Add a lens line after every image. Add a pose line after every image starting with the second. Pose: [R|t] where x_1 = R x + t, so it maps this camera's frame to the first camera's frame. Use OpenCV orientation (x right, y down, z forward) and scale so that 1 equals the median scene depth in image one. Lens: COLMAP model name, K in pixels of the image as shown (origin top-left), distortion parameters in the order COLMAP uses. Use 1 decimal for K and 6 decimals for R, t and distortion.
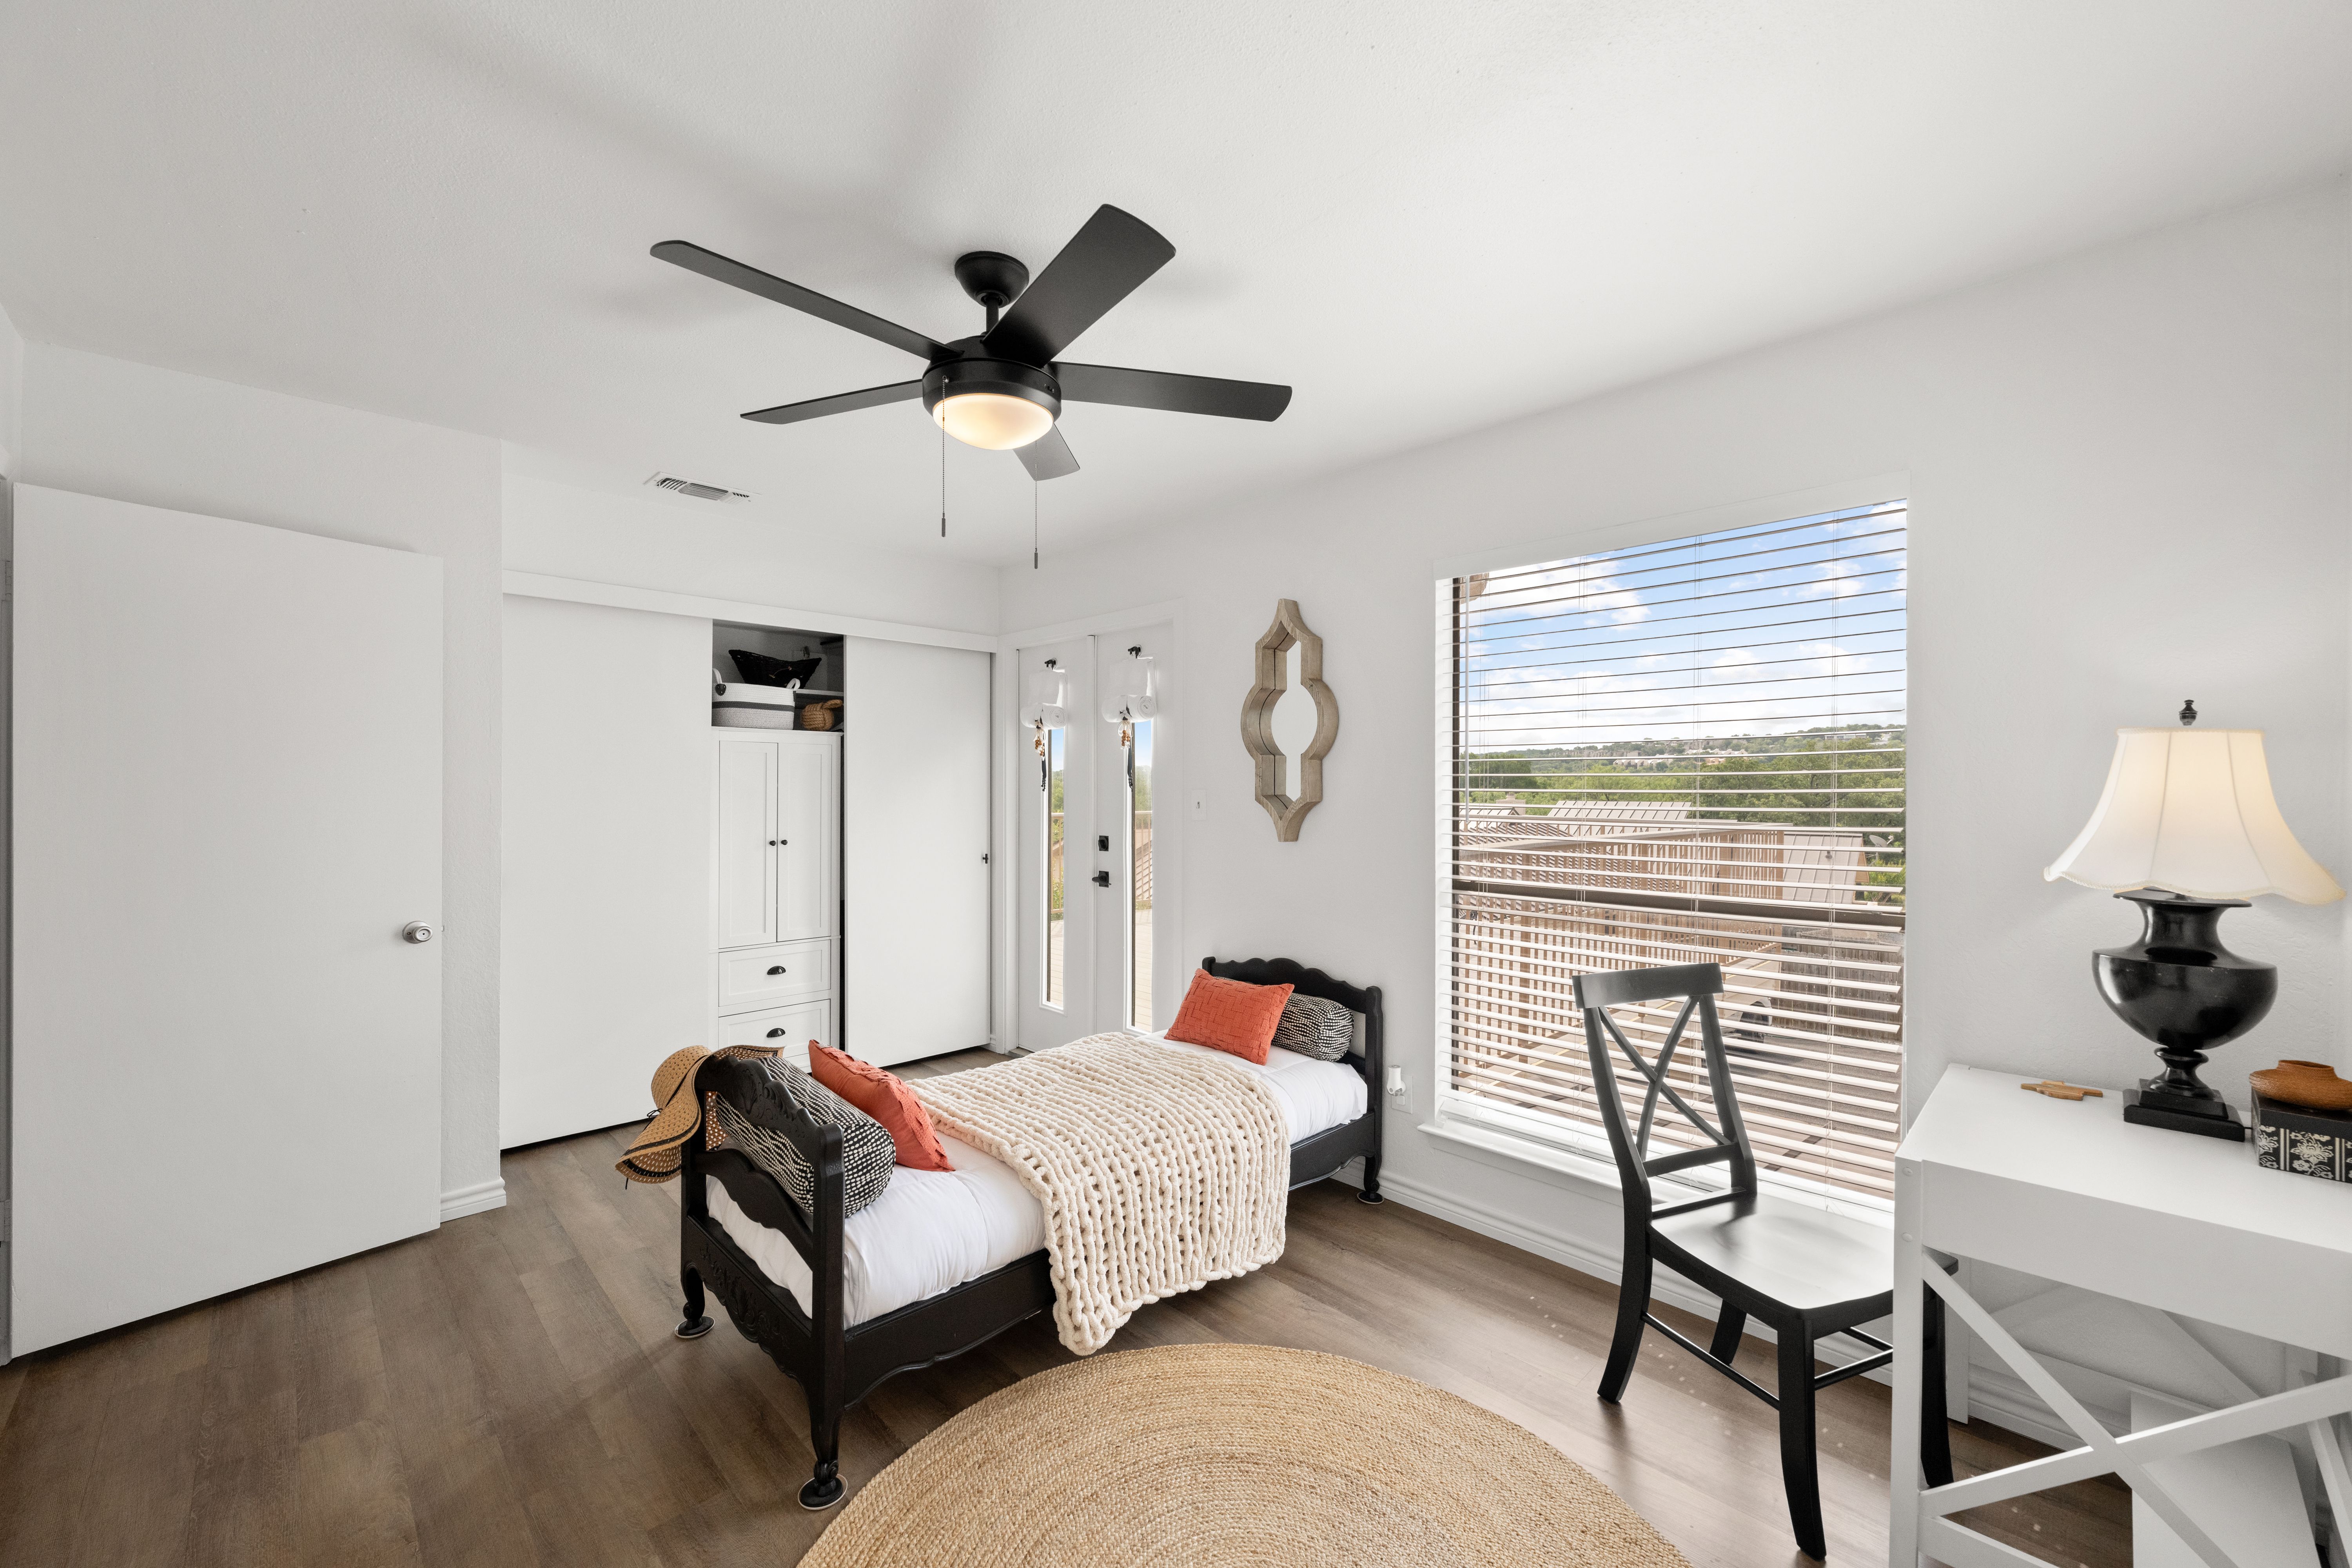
lens RADIAL K [[932.3, 0, 1173.7], [0, 932.3, 786.0], [0, 0, 1]] dist [-0.001411, 0.000810]
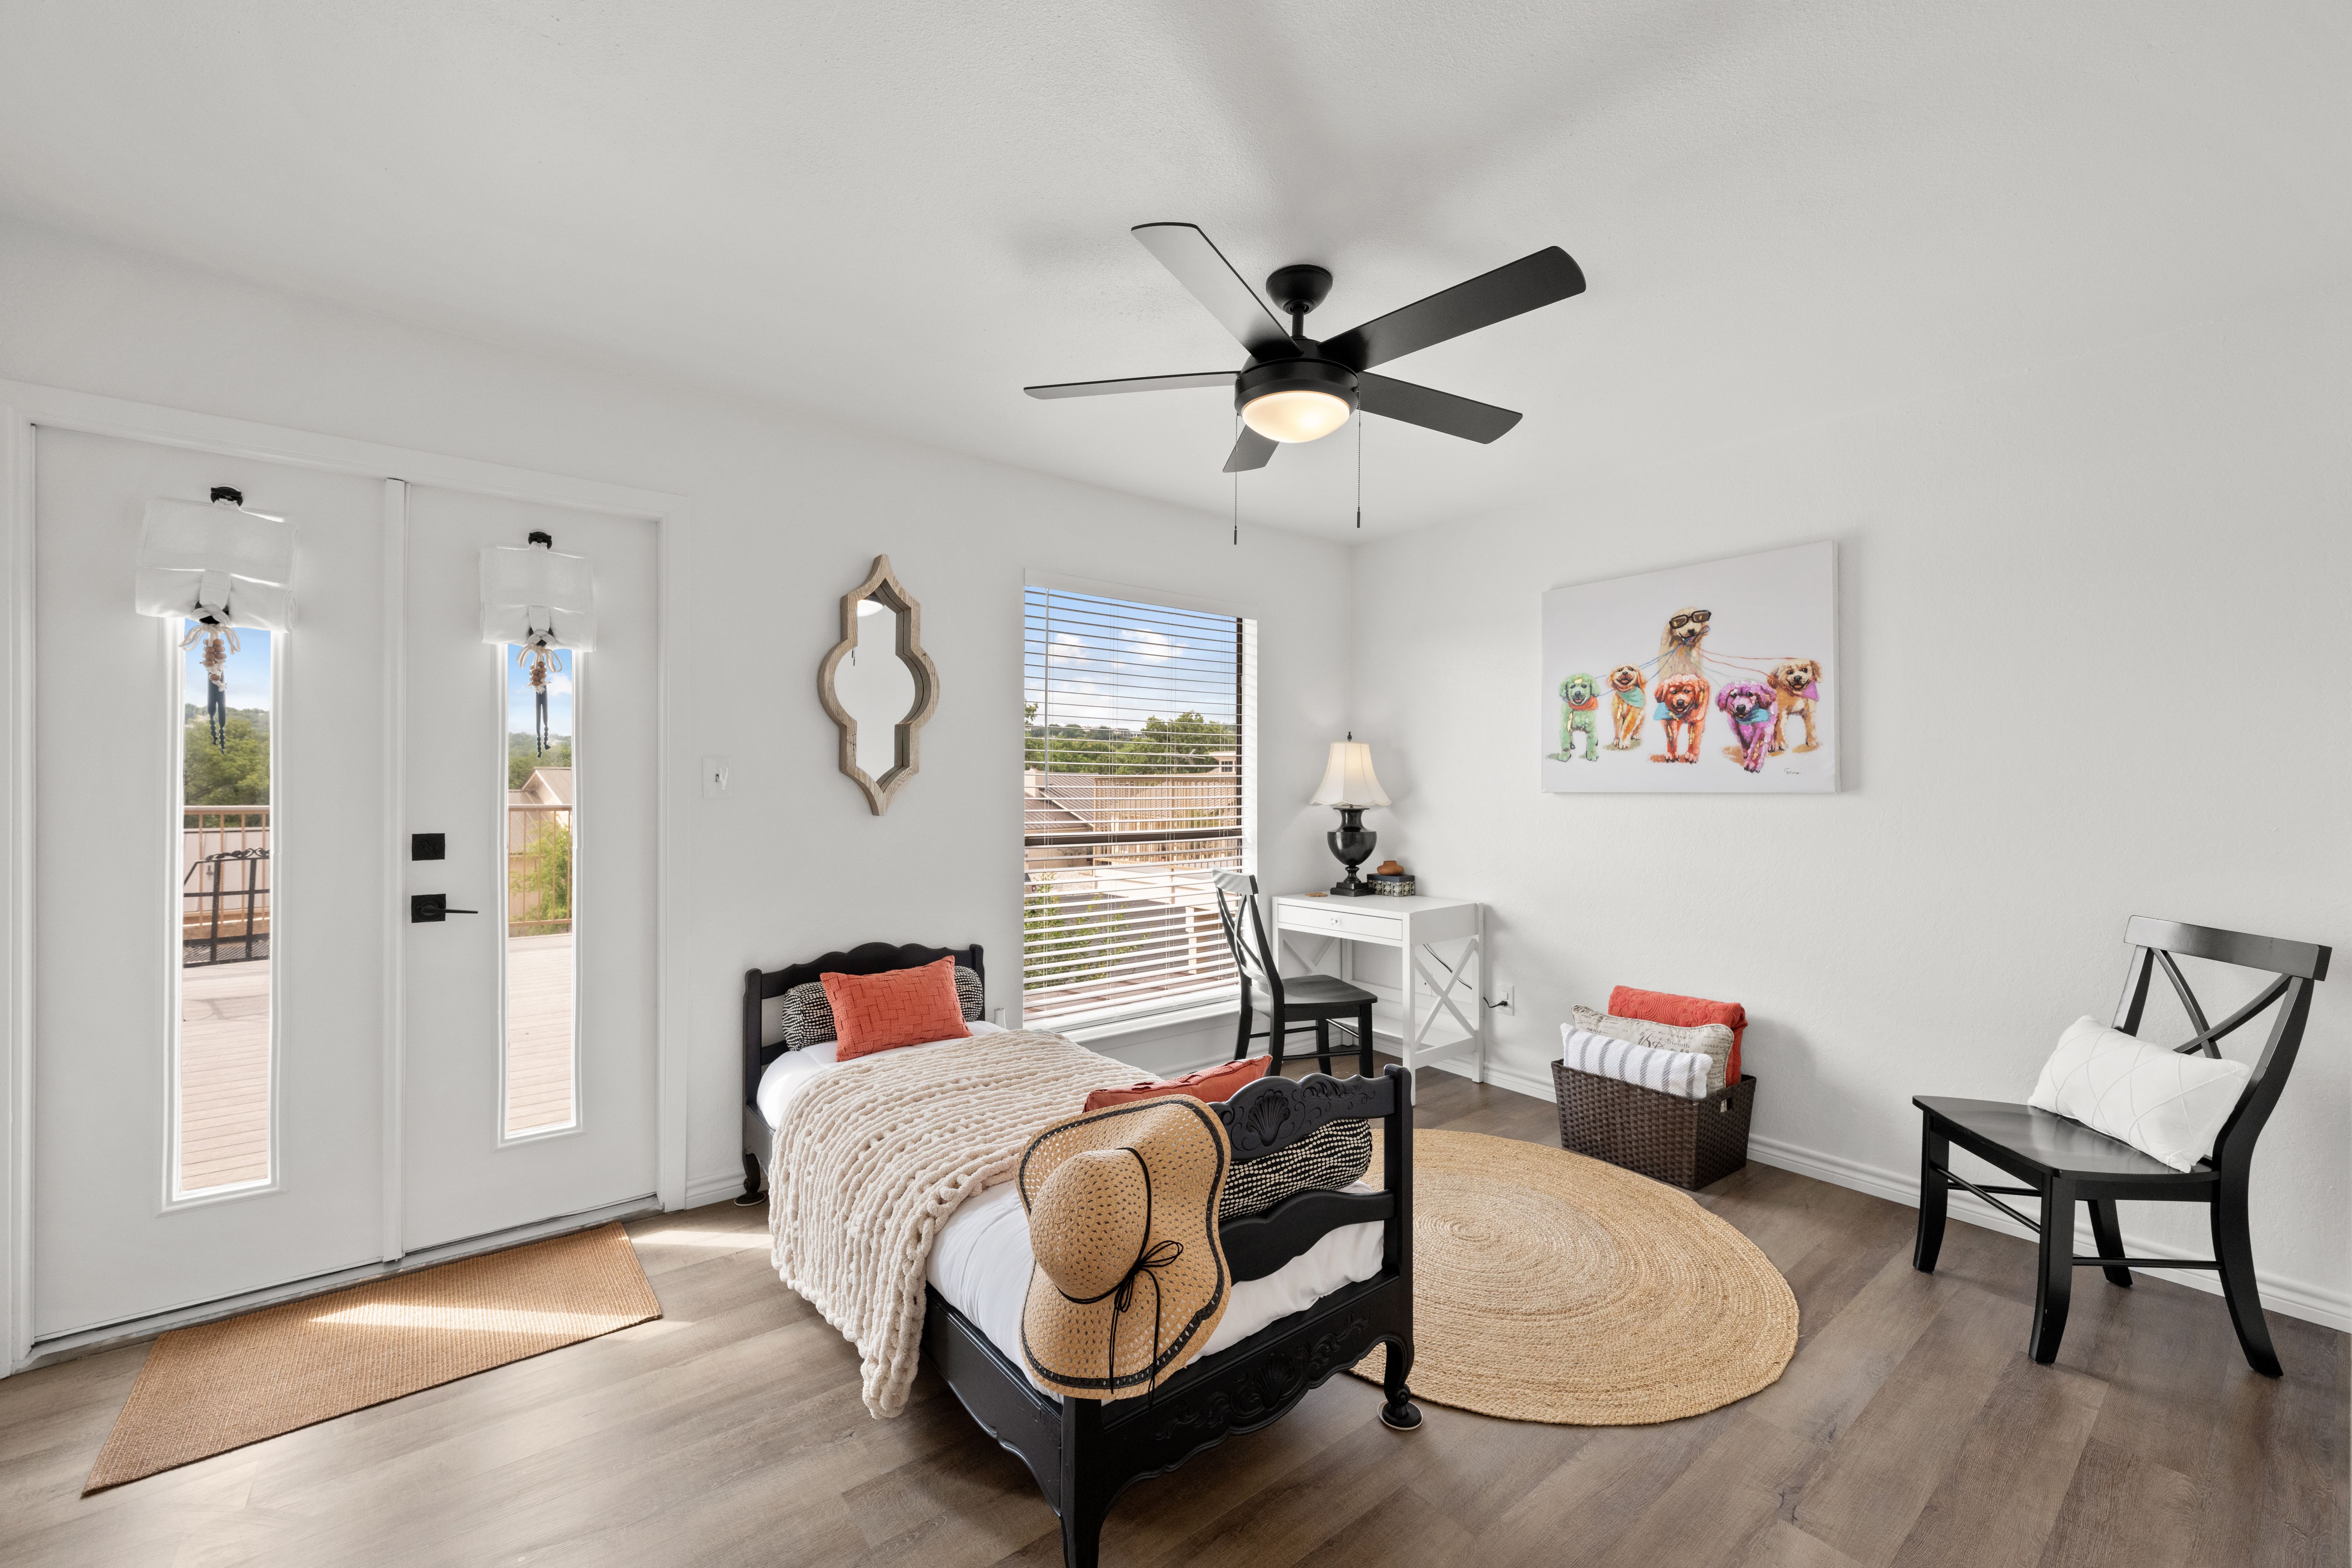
lens RADIAL K [[932.3, 0, 1162.9], [0, 932.3, 785.4], [0, 0, 1]] dist [-0.001411, 0.000810]
pose [[0.108659, -0.007045, 0.994054, -0.907184], [-0.005159, 0.999957, 0.007651, 0.024572], [-0.994066, -0.005960, 0.108618, 0.725124]]
